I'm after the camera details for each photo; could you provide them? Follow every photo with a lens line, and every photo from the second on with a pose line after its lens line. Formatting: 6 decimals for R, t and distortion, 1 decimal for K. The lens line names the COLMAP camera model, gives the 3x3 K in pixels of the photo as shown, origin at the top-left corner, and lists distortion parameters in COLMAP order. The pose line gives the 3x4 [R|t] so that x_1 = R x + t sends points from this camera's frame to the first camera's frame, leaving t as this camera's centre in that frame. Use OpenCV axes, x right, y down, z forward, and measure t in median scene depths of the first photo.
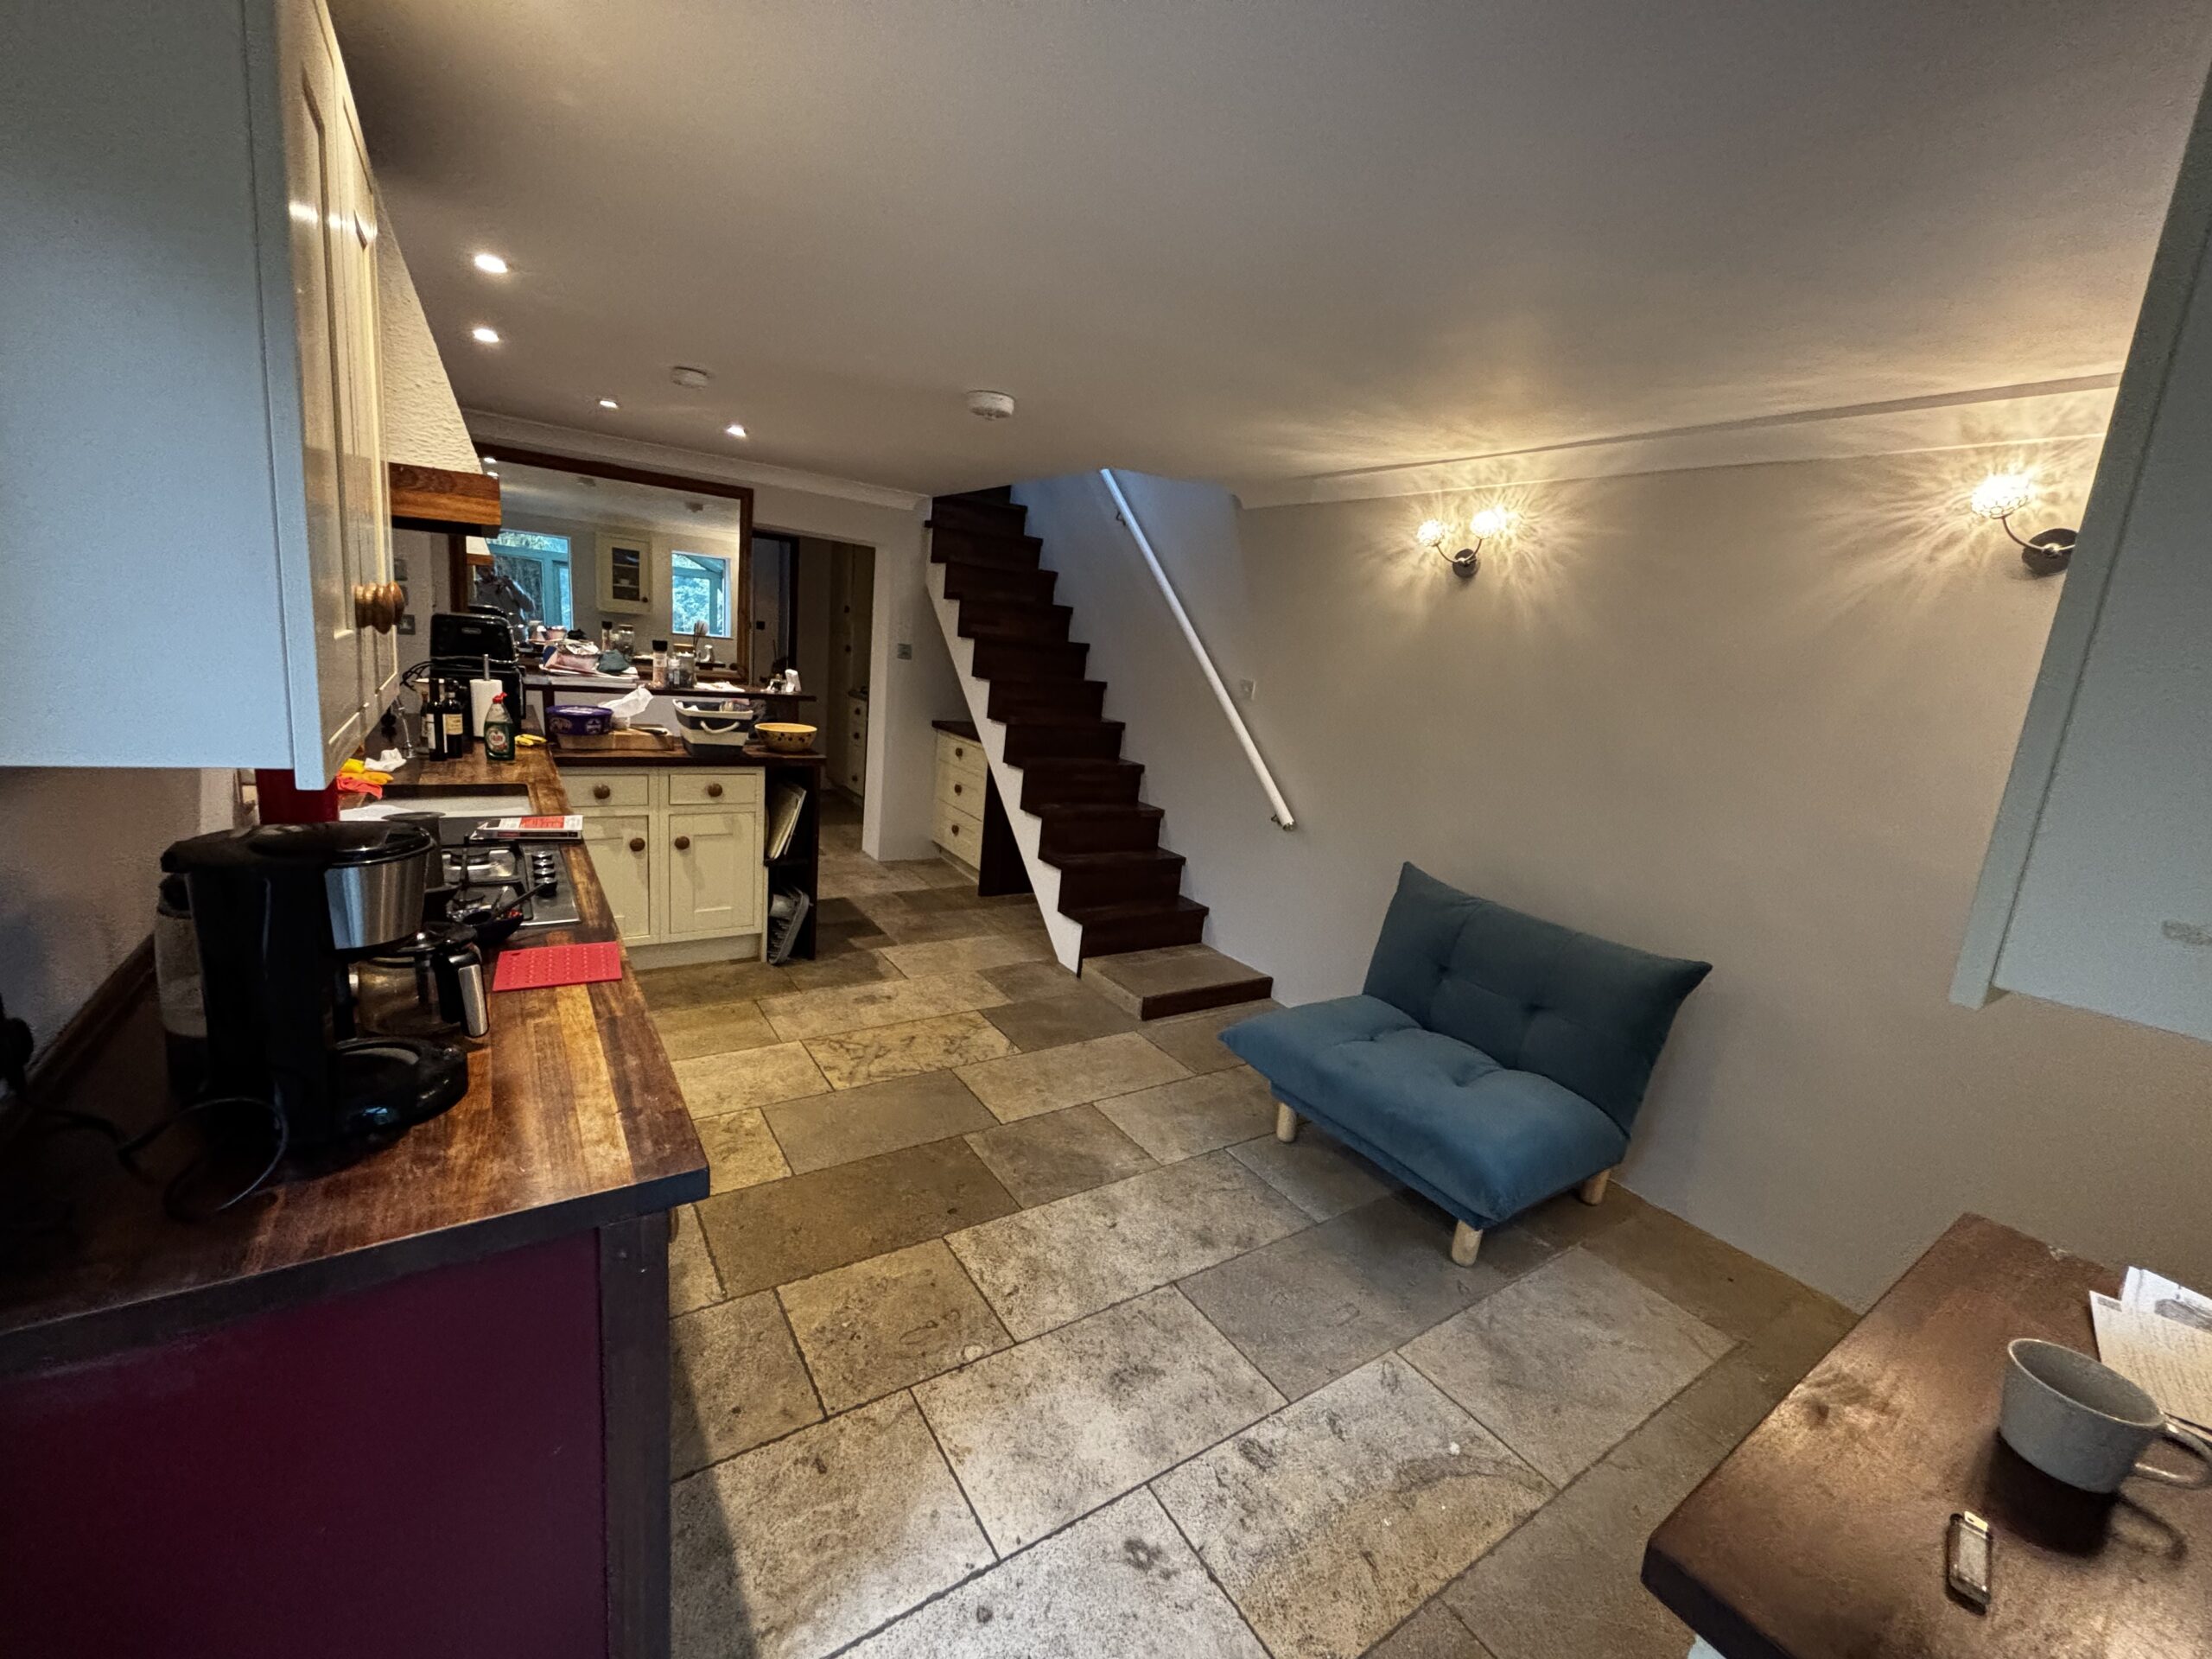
lens RADIAL K [[893.4, 0, 1108.0], [0, 893.4, 819.9], [0, 0, 1]] dist [0.000576, -0.000027]
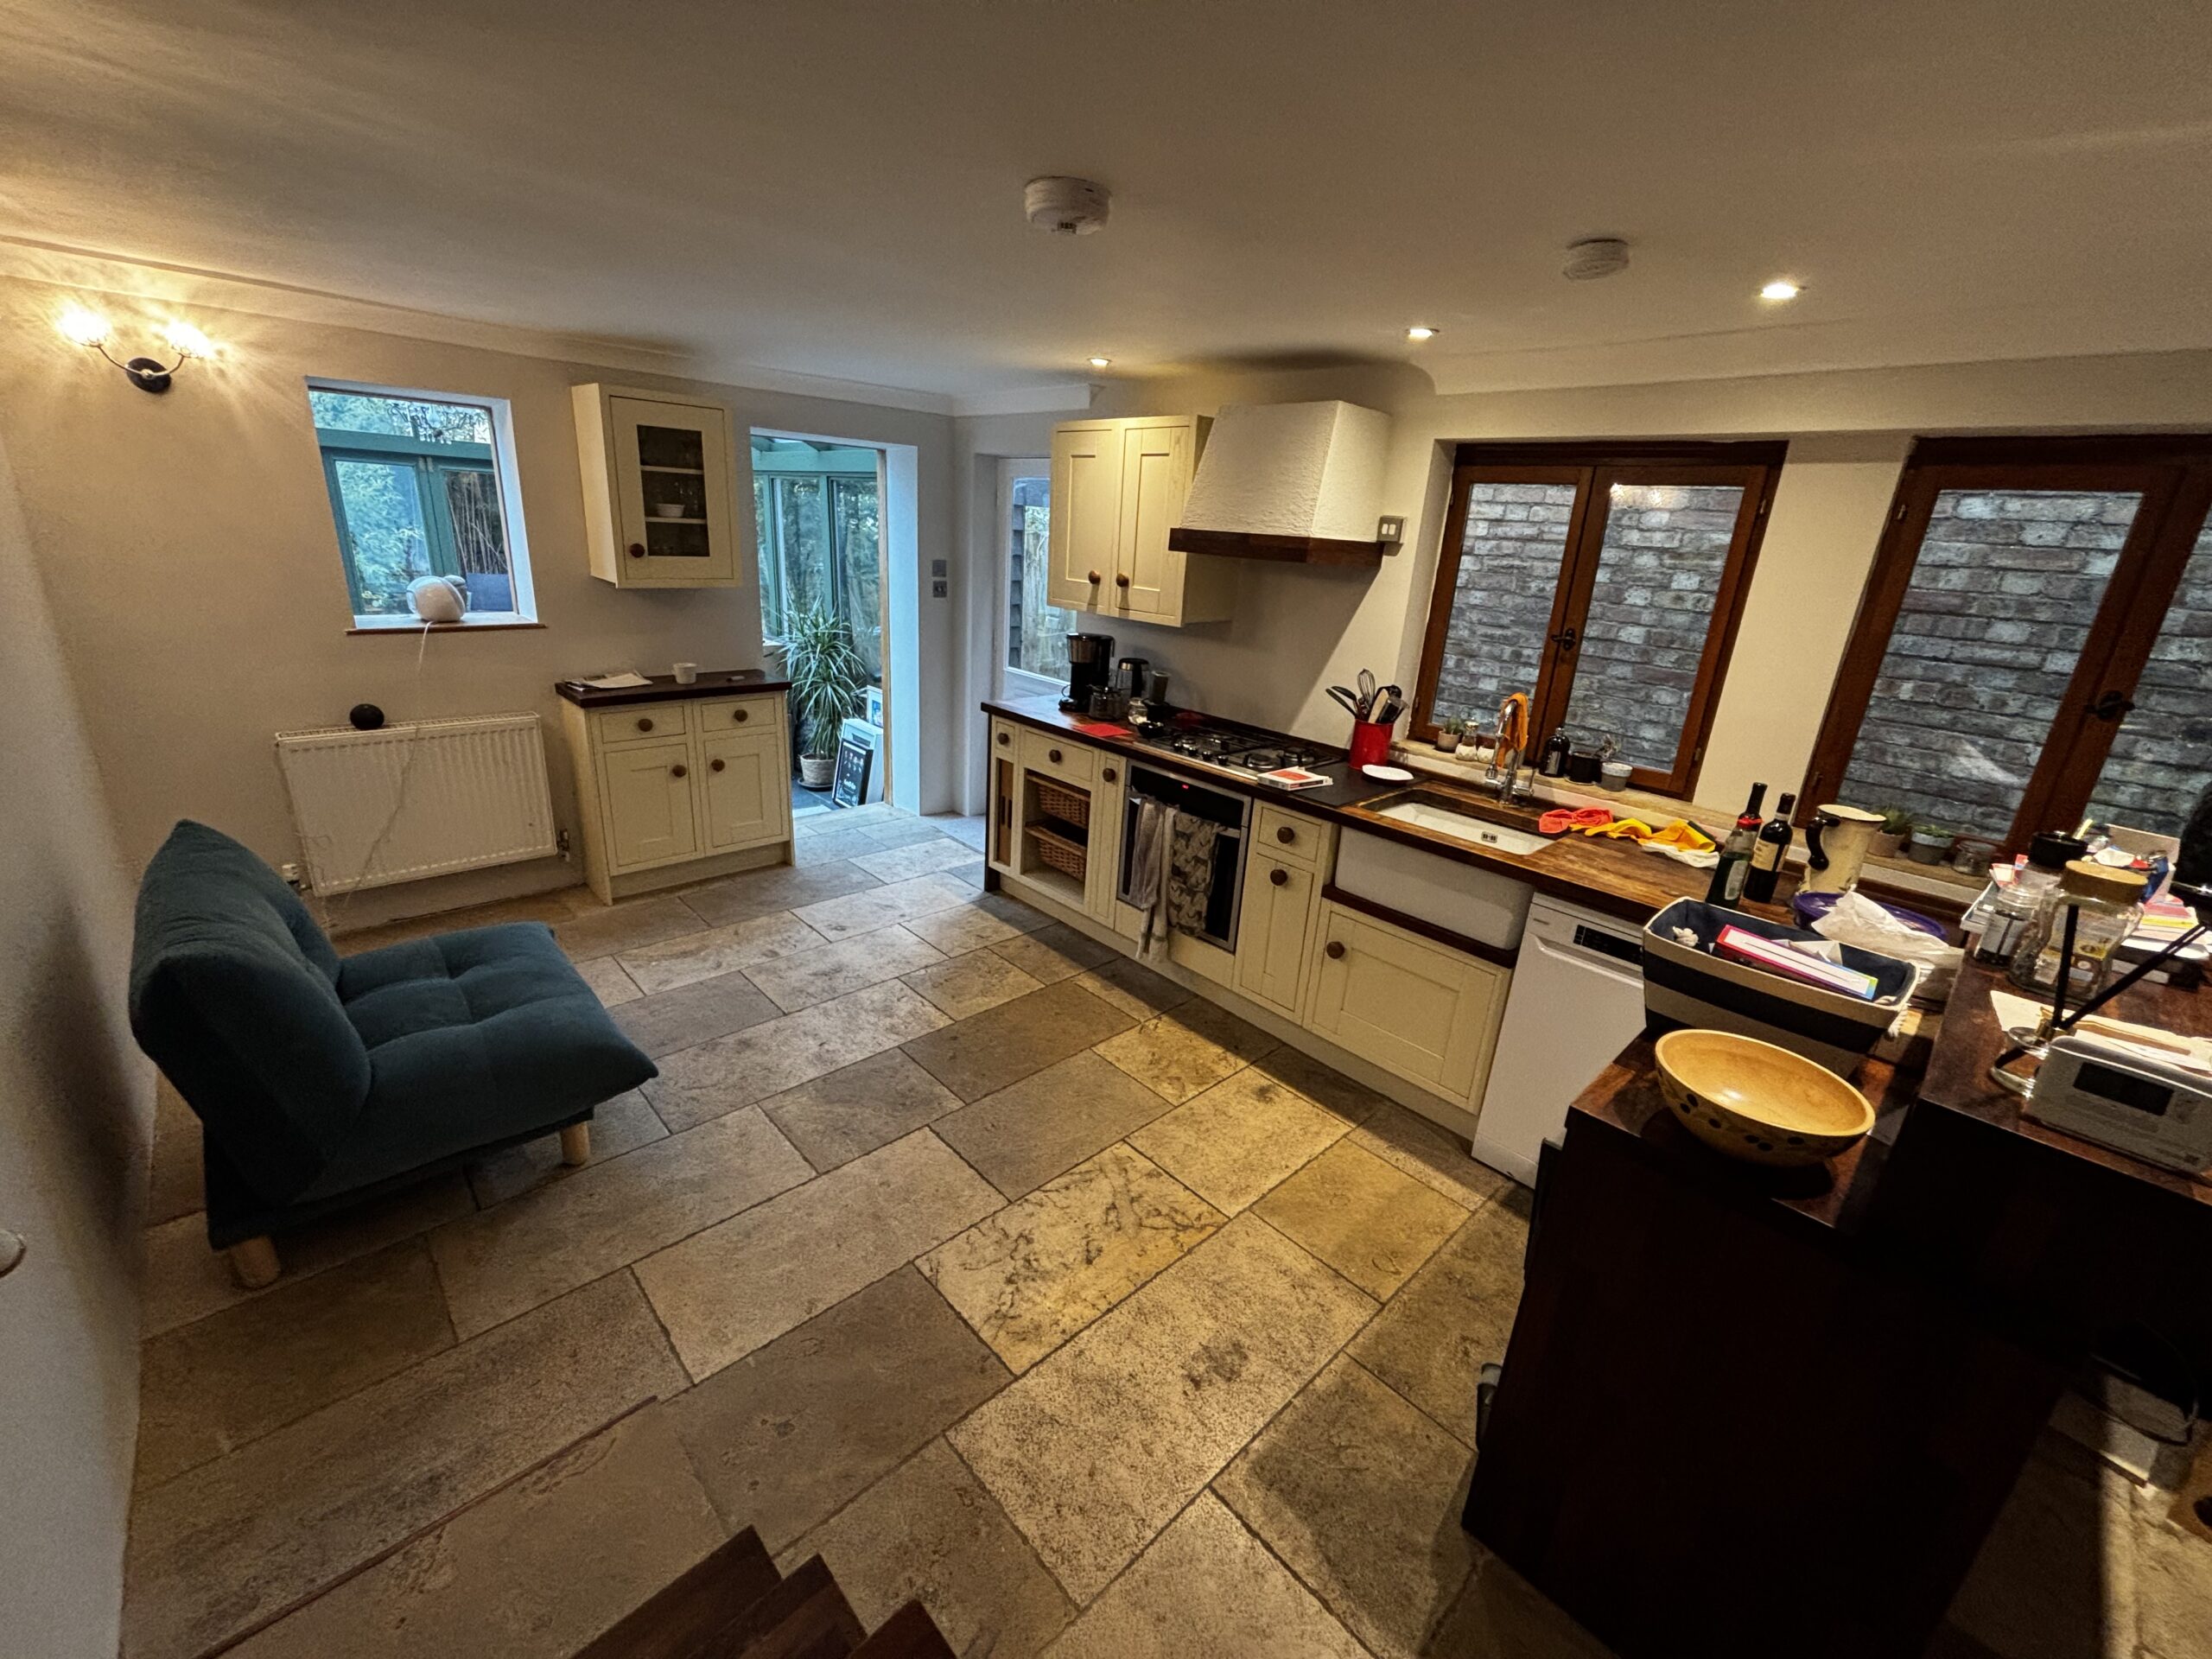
lens RADIAL K [[893.4, 0, 1108.0], [0, 893.4, 819.9], [0, 0, 1]] dist [0.000576, -0.000027]
pose [[-0.972246, -0.105256, -0.208947, -0.071912], [-0.193609, 0.863360, 0.465966, -0.383715], [0.131351, 0.493488, -0.859777, 1.601209]]
